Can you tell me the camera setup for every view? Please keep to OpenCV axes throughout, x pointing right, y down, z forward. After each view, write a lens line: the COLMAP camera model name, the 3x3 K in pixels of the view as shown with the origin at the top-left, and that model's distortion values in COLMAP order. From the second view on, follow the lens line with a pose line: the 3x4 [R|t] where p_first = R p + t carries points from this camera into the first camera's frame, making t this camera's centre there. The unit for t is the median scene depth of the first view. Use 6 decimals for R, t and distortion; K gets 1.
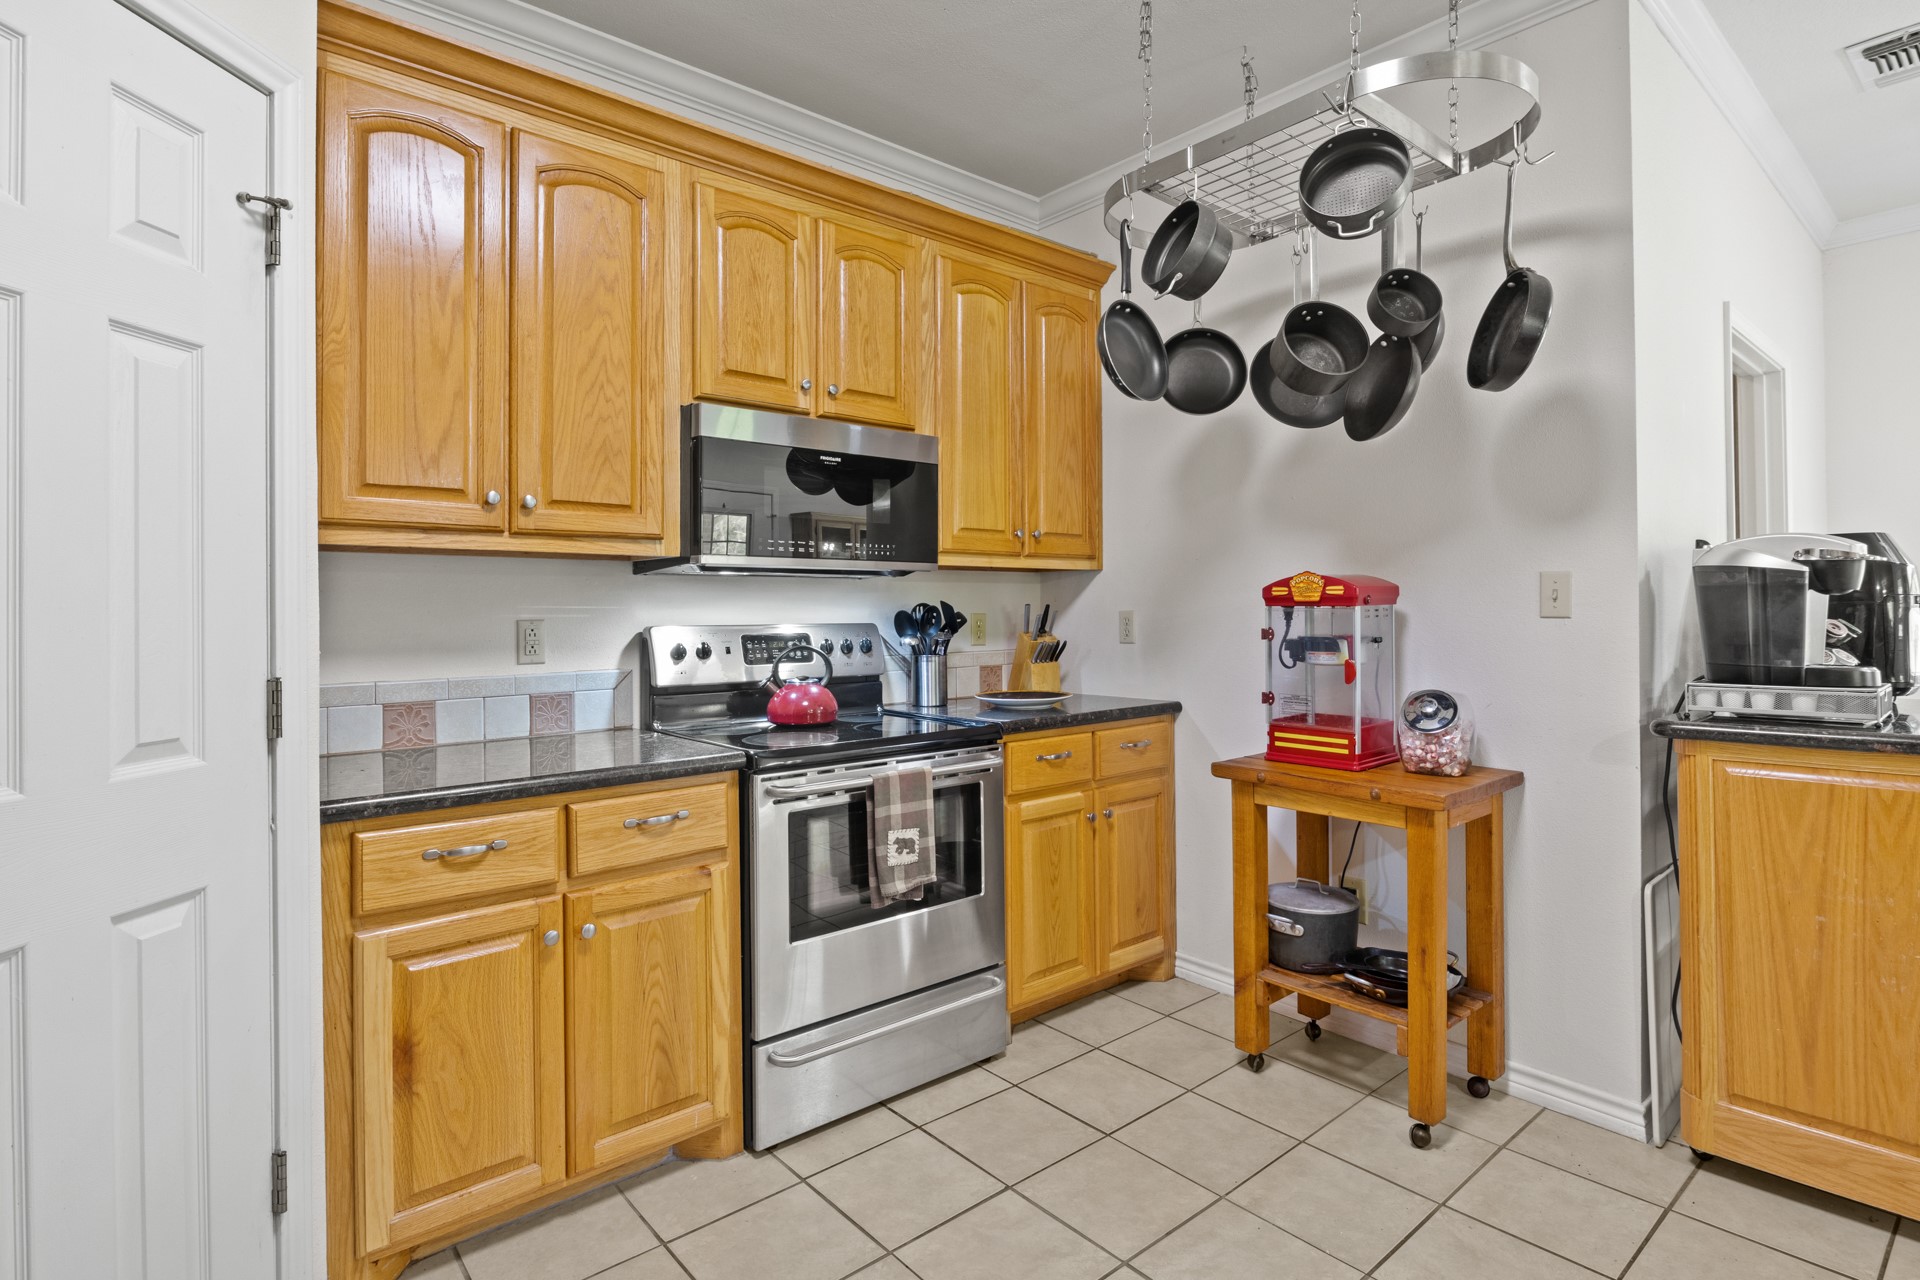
lens RADIAL K [[961.2, 0, 975.0], [0, 961.2, 594.4], [0, 0, 1]] dist [-0.009232, -0.000184]
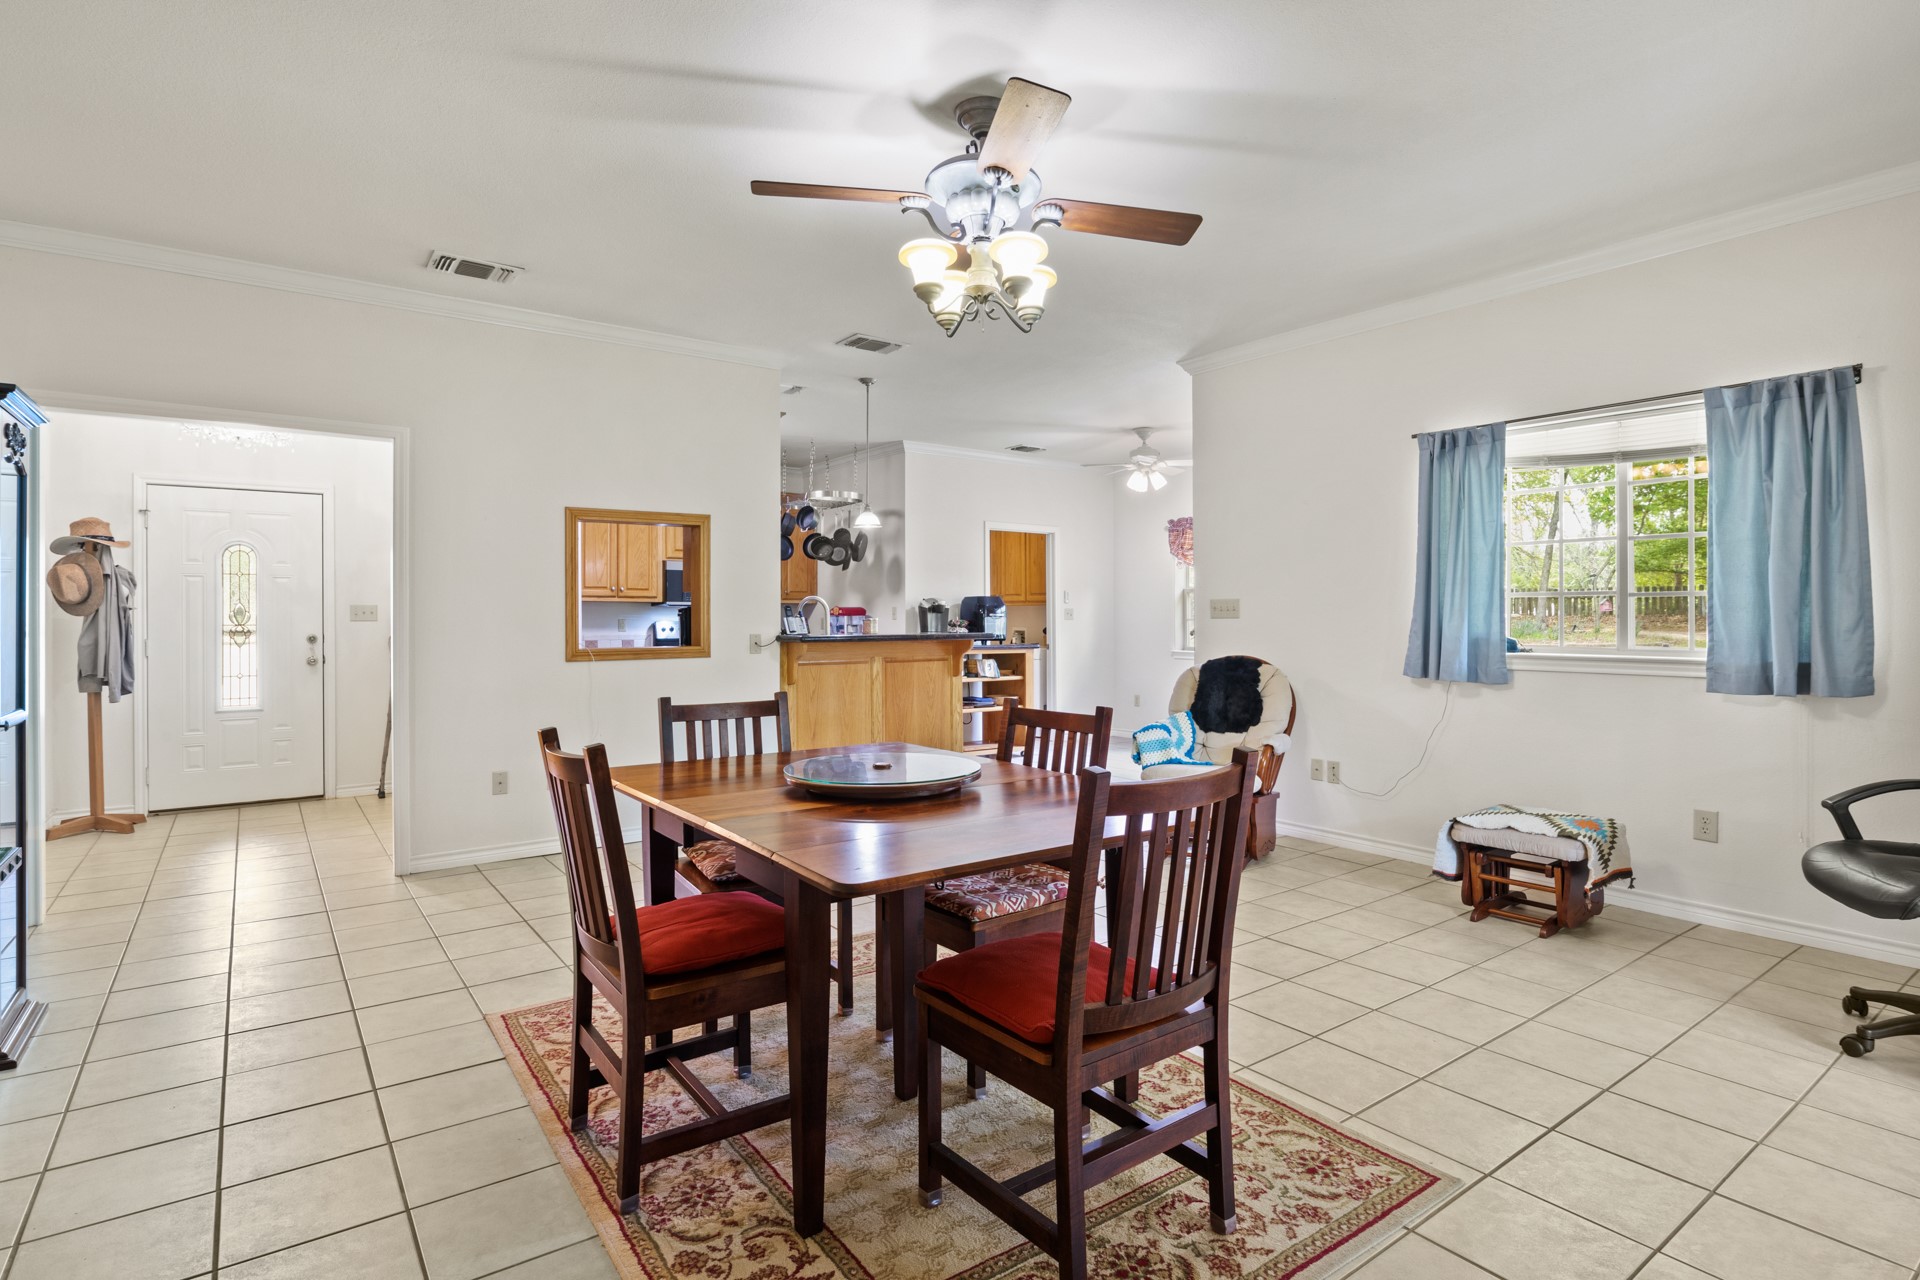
lens RADIAL K [[961.2, 0, 964.1], [0, 961.2, 619.1], [0, 0, 1]] dist [-0.009232, -0.000184]
pose [[0.997333, 0.004233, -0.072868, 1.161160], [-0.003518, 0.999945, 0.009929, -0.015135], [0.072906, -0.009647, 0.997292, -2.688688]]
